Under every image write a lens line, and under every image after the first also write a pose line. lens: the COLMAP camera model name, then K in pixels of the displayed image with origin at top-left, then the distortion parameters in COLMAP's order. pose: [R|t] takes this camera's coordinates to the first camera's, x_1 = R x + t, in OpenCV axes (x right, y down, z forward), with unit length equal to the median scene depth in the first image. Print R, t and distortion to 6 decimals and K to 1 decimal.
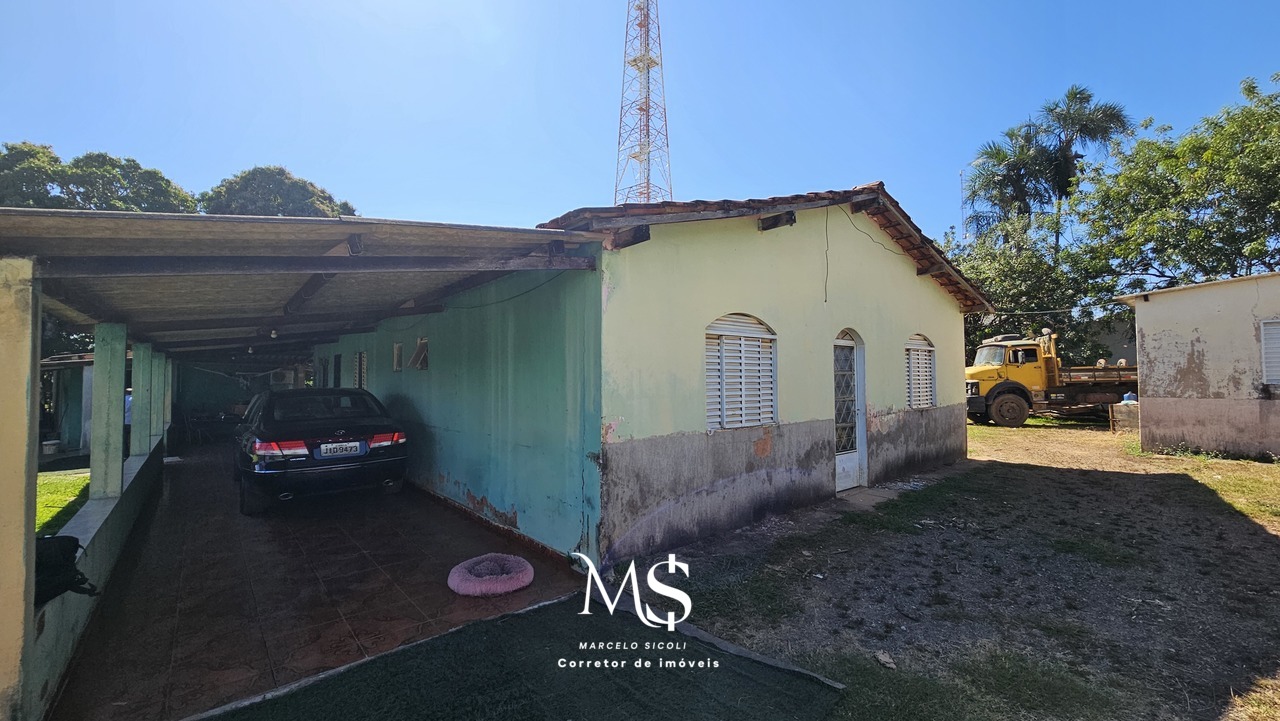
lens RADIAL K [[519.6, 0, 640.4], [0, 519.6, 357.7], [0, 0, 1]] dist [-0.001025, 0.000381]
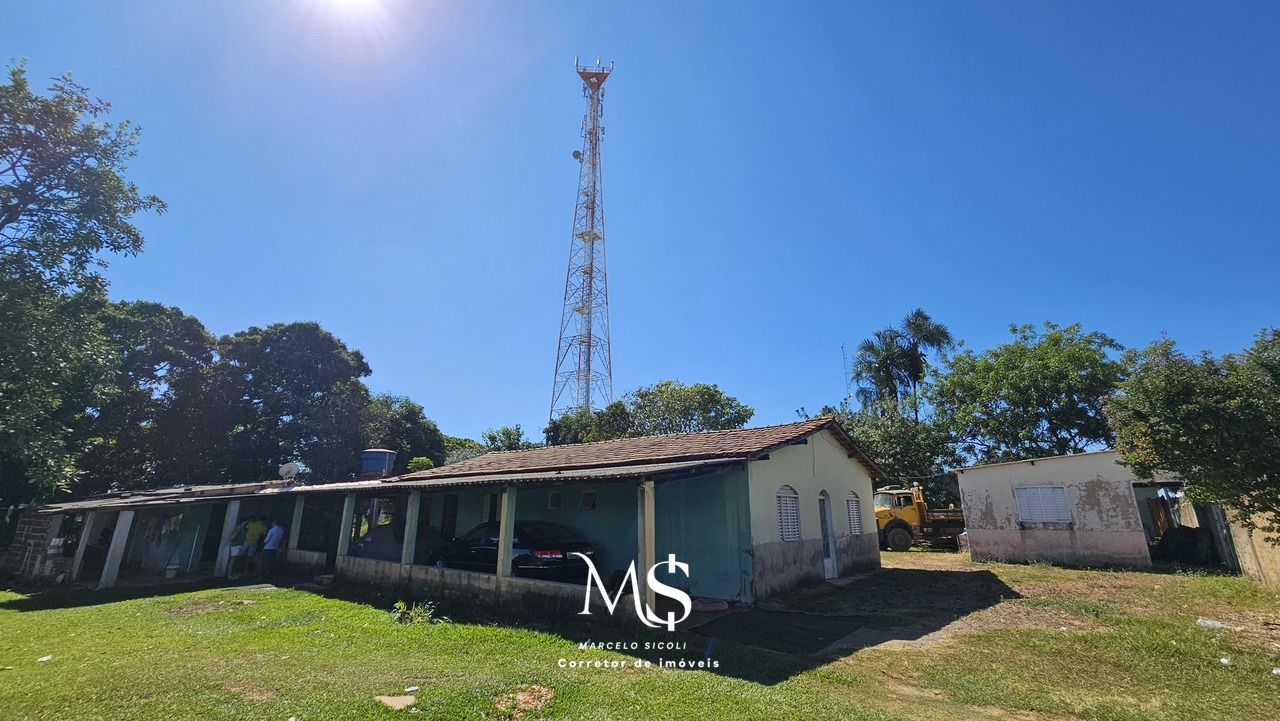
lens RADIAL K [[519.6, 0, 639.9], [0, 519.6, 361.2], [0, 0, 1]] dist [-0.001025, 0.000381]
pose [[0.983488, 0.059505, 0.170911, -0.261522], [-0.016369, 0.969776, -0.243446, -0.016228], [-0.180232, 0.236628, 0.954737, -0.348041]]
